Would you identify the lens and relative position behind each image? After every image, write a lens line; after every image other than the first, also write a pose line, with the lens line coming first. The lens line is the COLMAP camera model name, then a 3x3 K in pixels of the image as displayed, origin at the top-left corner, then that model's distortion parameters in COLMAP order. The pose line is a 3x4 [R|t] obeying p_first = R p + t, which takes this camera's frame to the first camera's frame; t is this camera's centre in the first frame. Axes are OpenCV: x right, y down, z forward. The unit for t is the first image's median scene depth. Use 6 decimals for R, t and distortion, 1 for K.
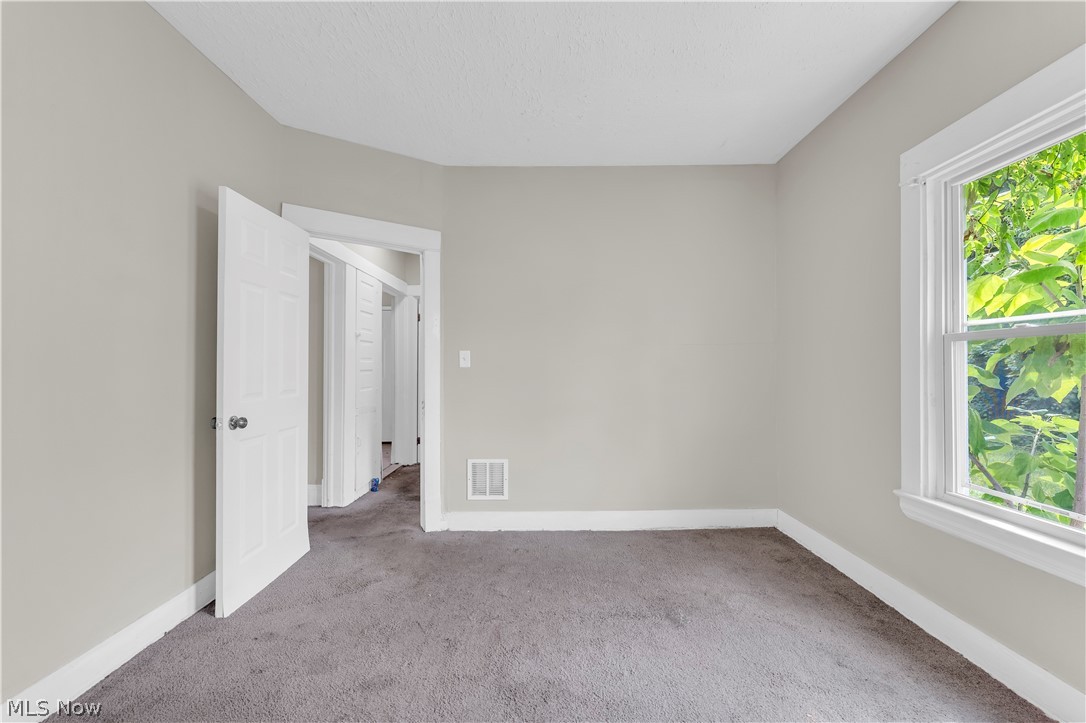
lens RADIAL K [[439.1, 0, 543.0], [0, 439.1, 361.5], [0, 0, 1]] dist [-0.000294, -0.000064]
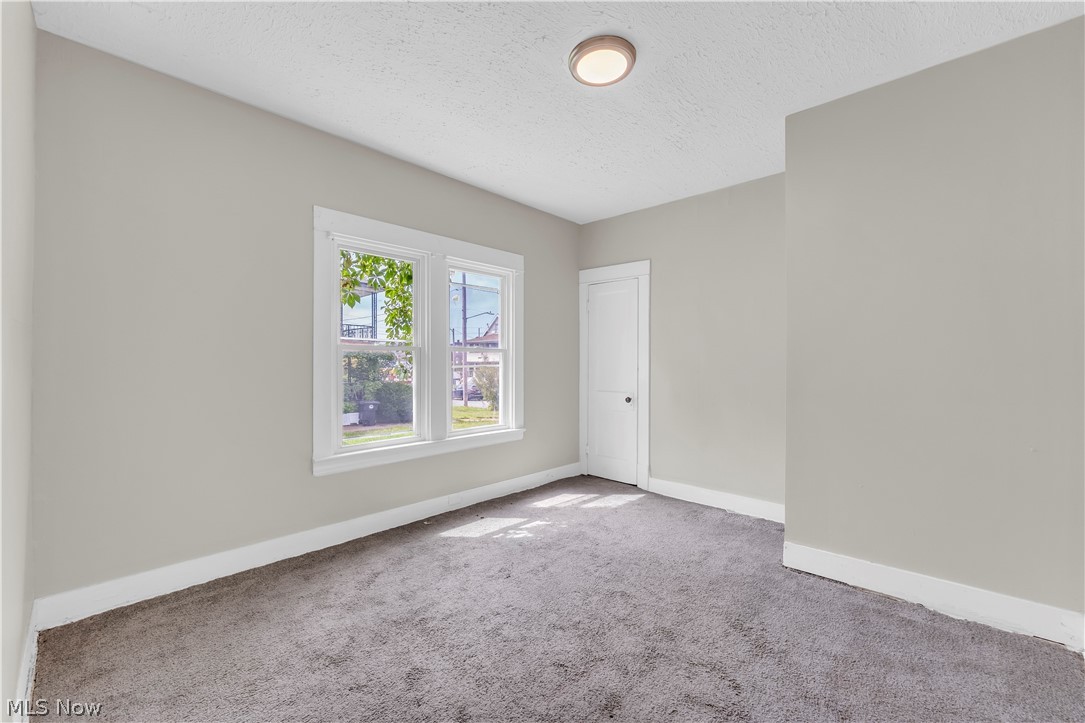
lens RADIAL K [[448.2, 0, 542.5], [0, 448.2, 361.5], [0, 0, 1]] dist [-0.000576, -0.000050]
pose [[-0.717091, -0.004699, 0.696964, -0.553875], [-0.009641, 0.999948, -0.003178, -0.001014], [-0.696913, -0.008999, -0.717099, 1.338642]]
